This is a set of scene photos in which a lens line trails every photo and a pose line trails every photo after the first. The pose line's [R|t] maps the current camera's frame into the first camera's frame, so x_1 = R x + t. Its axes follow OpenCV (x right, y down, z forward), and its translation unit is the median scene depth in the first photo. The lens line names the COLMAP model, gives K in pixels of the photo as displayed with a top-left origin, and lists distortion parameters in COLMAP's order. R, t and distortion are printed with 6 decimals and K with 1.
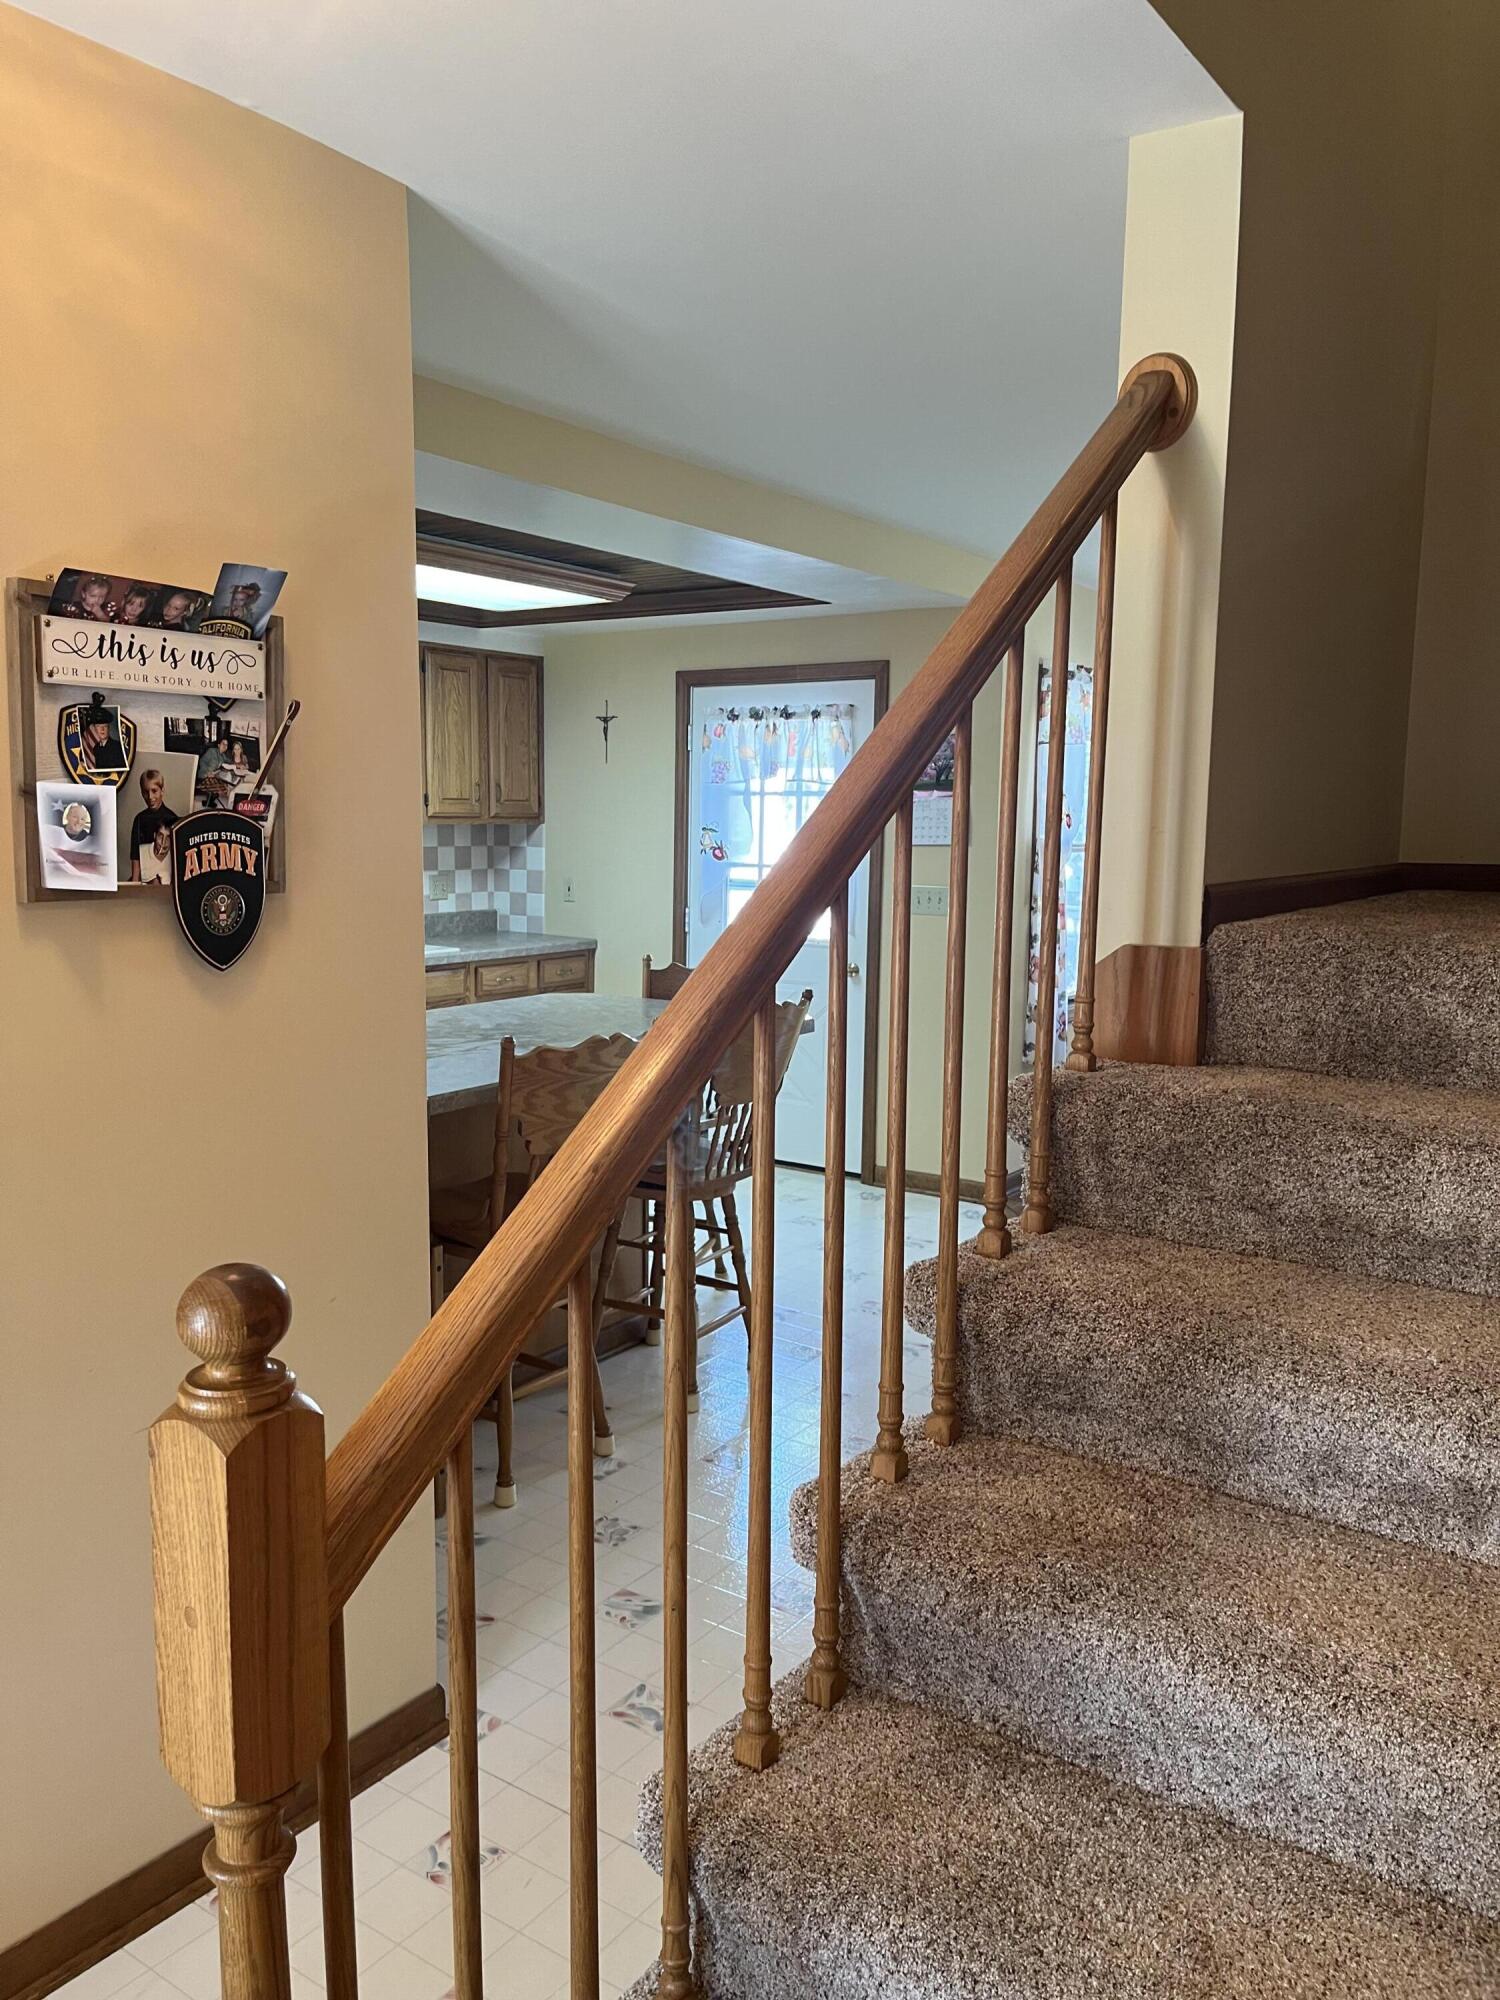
lens RADIAL K [[1506.7, 0, 751.5], [0, 1506.7, 1001.4], [0, 0, 1]] dist [0.073522, -0.098166]
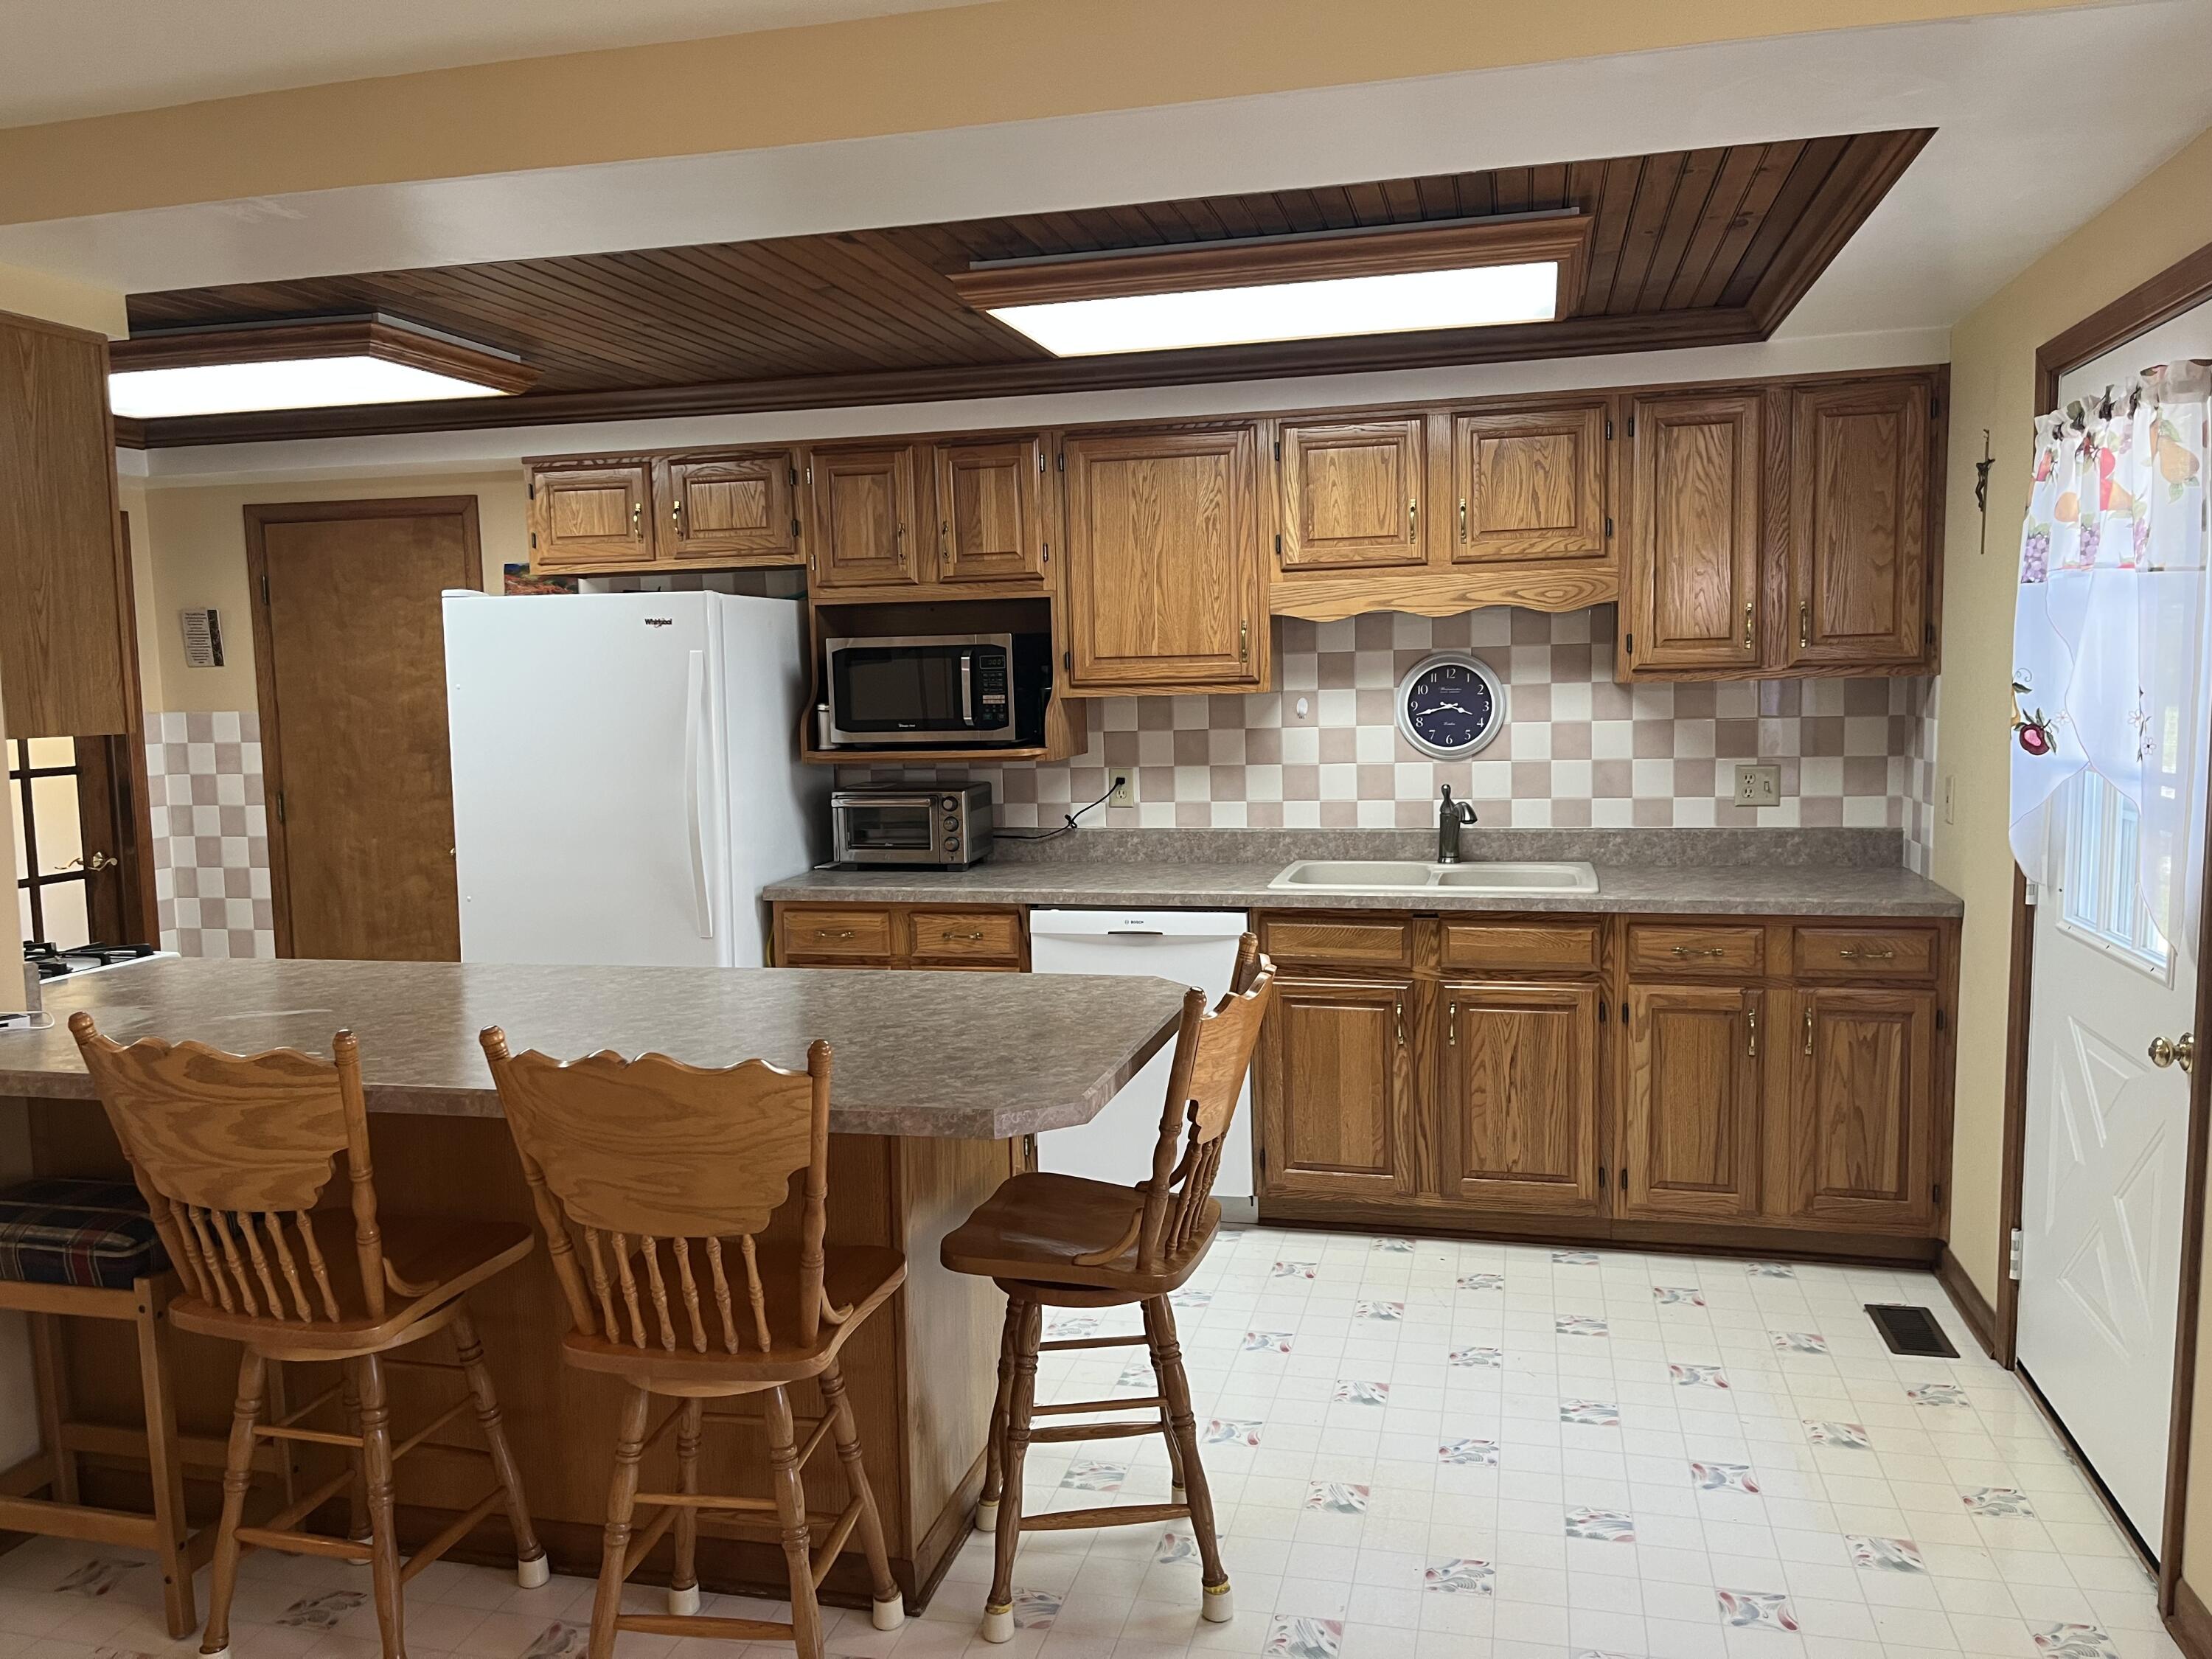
lens RADIAL K [[1666.4, 0, 1097.4], [0, 1666.4, 824.1], [0, 0, 1]] dist [0.073522, -0.098166]
pose [[0.342749, 0.067820, -0.936976, 0.437059], [-0.090042, 0.995170, 0.039094, -0.083287], [0.935102, 0.070968, 0.347200, 0.698751]]
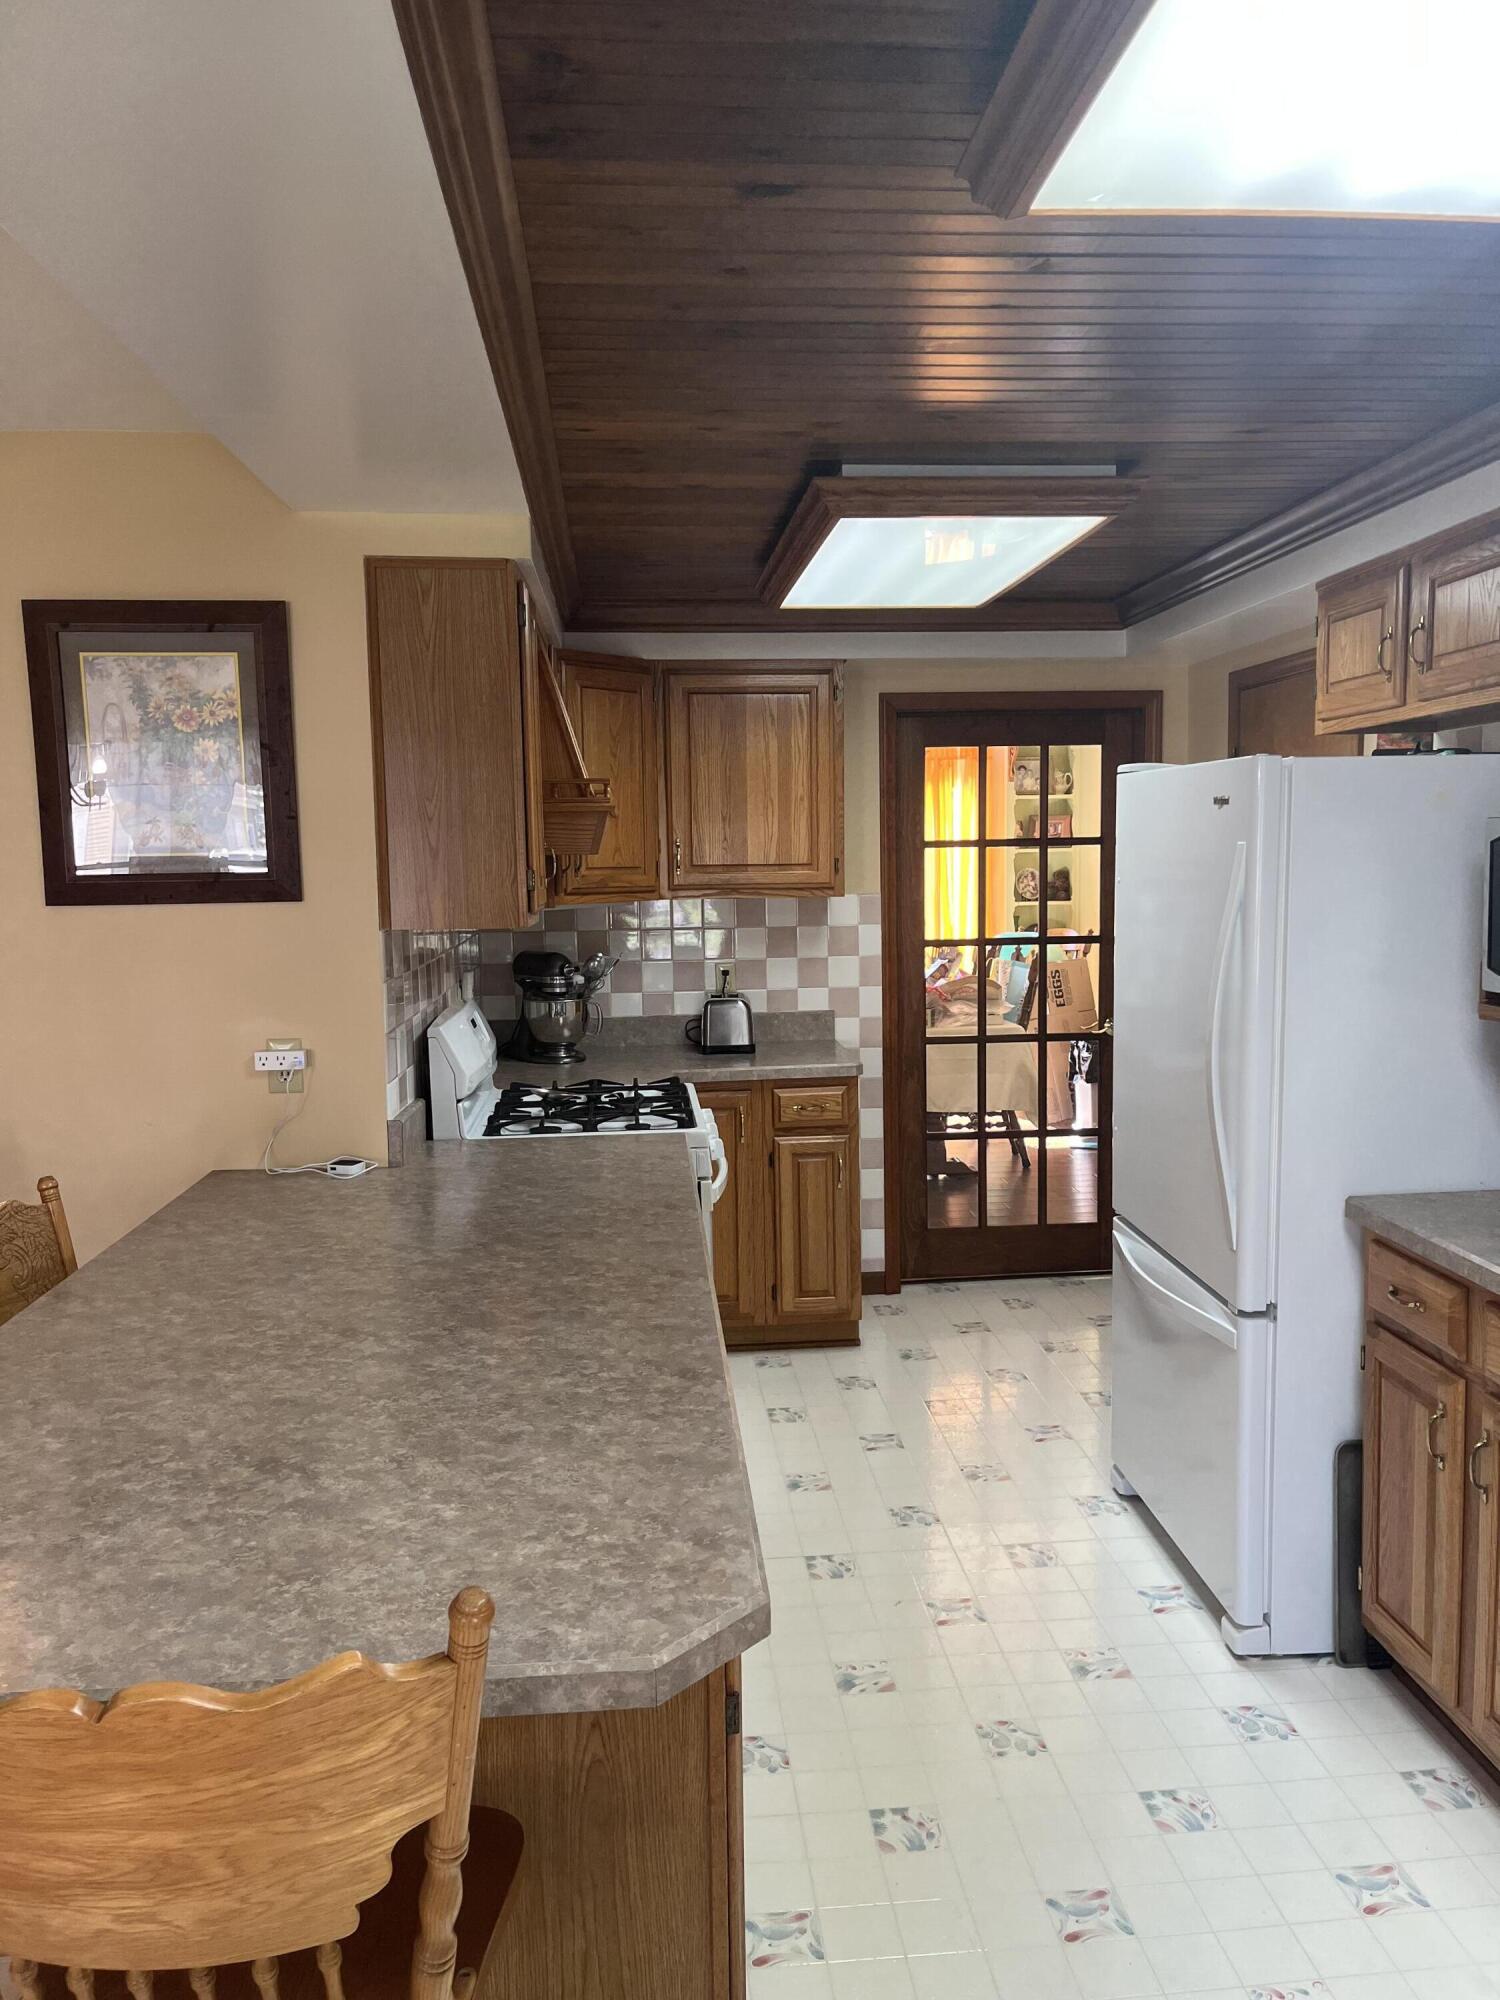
lens RADIAL K [[1506.7, 0, 761.5], [0, 1506.7, 1006.2], [0, 0, 1]] dist [0.073522, -0.098166]
pose [[-0.774594, 0.064544, -0.629157, 0.031600], [-0.072256, 0.979235, 0.189417, -0.152516], [0.628318, 0.192181, -0.753846, 1.111077]]
